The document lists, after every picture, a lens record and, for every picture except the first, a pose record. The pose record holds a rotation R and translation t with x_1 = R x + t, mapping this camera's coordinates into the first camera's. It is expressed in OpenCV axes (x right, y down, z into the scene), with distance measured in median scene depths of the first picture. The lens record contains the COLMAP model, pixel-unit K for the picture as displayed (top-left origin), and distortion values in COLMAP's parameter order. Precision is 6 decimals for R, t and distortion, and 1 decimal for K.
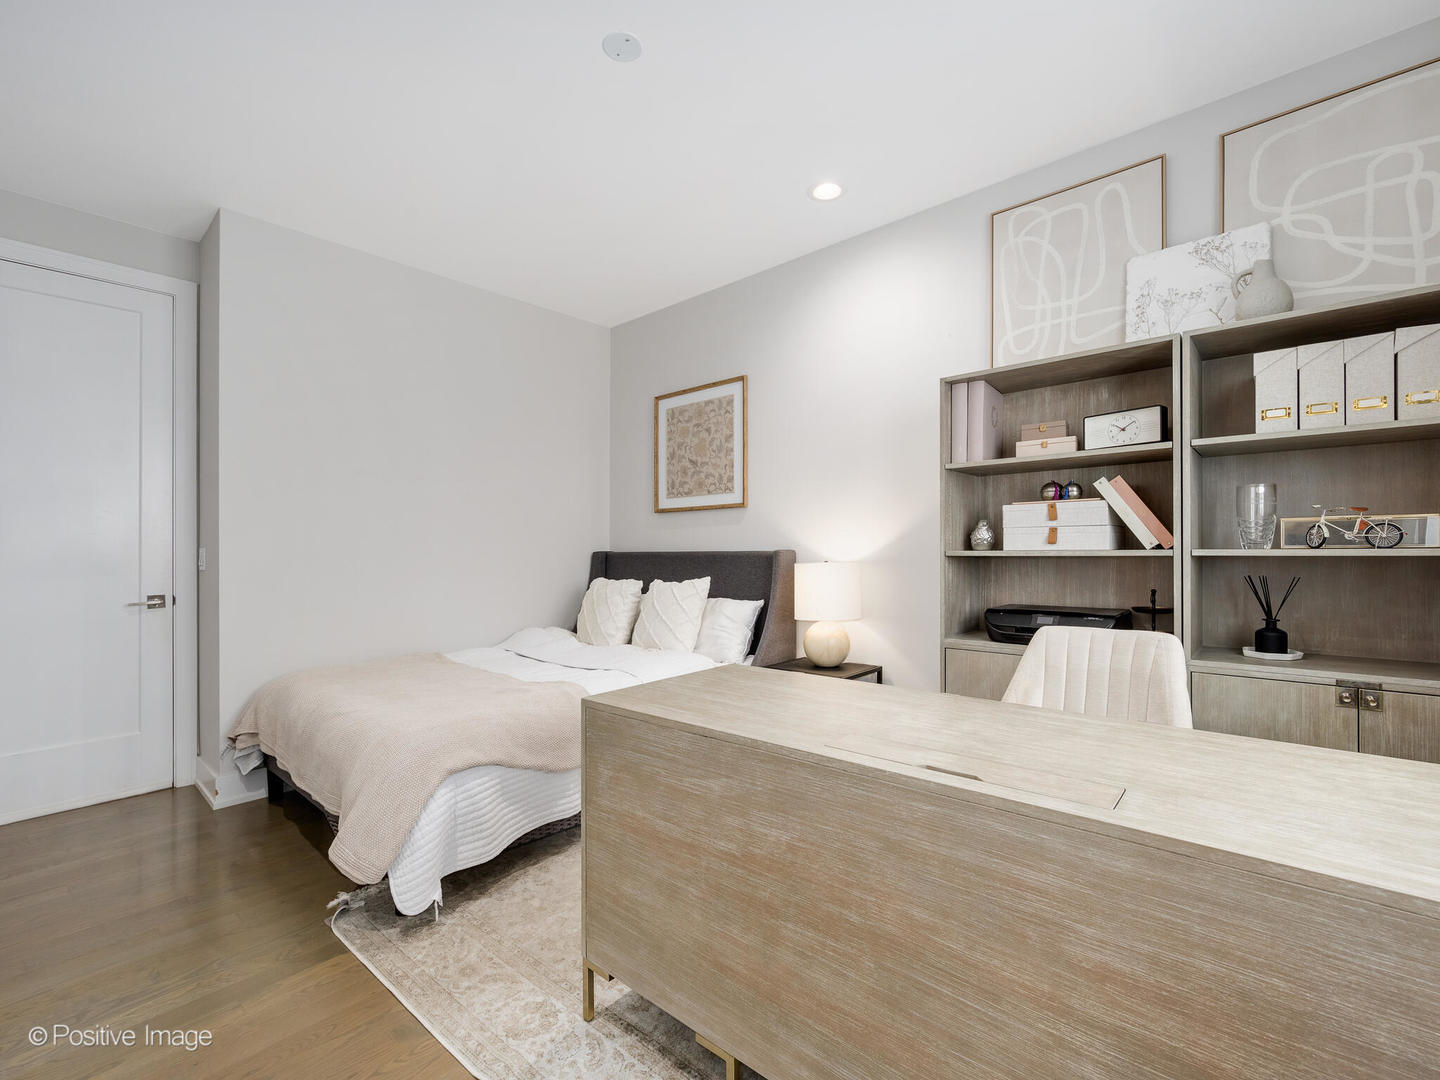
lens RADIAL K [[647.0, 0, 721.1], [0, 647.0, 542.7], [0, 0, 1]] dist [-0.001935, -0.000624]
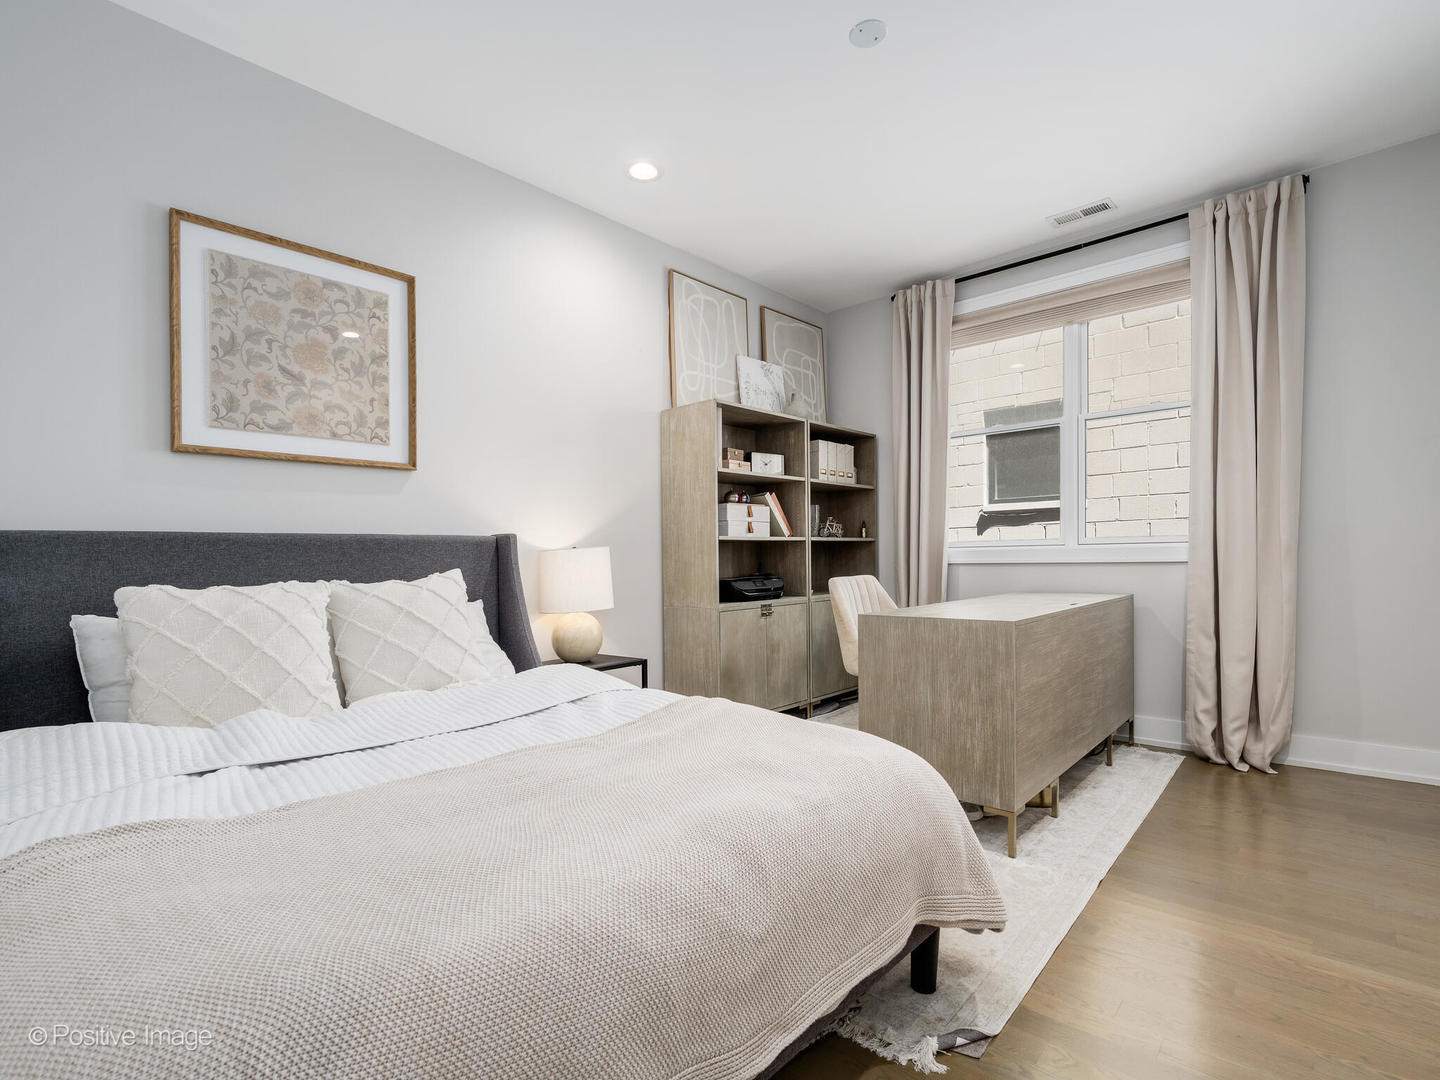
lens RADIAL K [[647.0, 0, 720.7], [0, 647.0, 549.7], [0, 0, 1]] dist [-0.001935, -0.000624]
pose [[0.035002, -0.004823, 0.999376, -0.620443], [-0.011588, 0.999919, 0.005232, 0.021296], [-0.999320, -0.011764, 0.034943, 0.634122]]
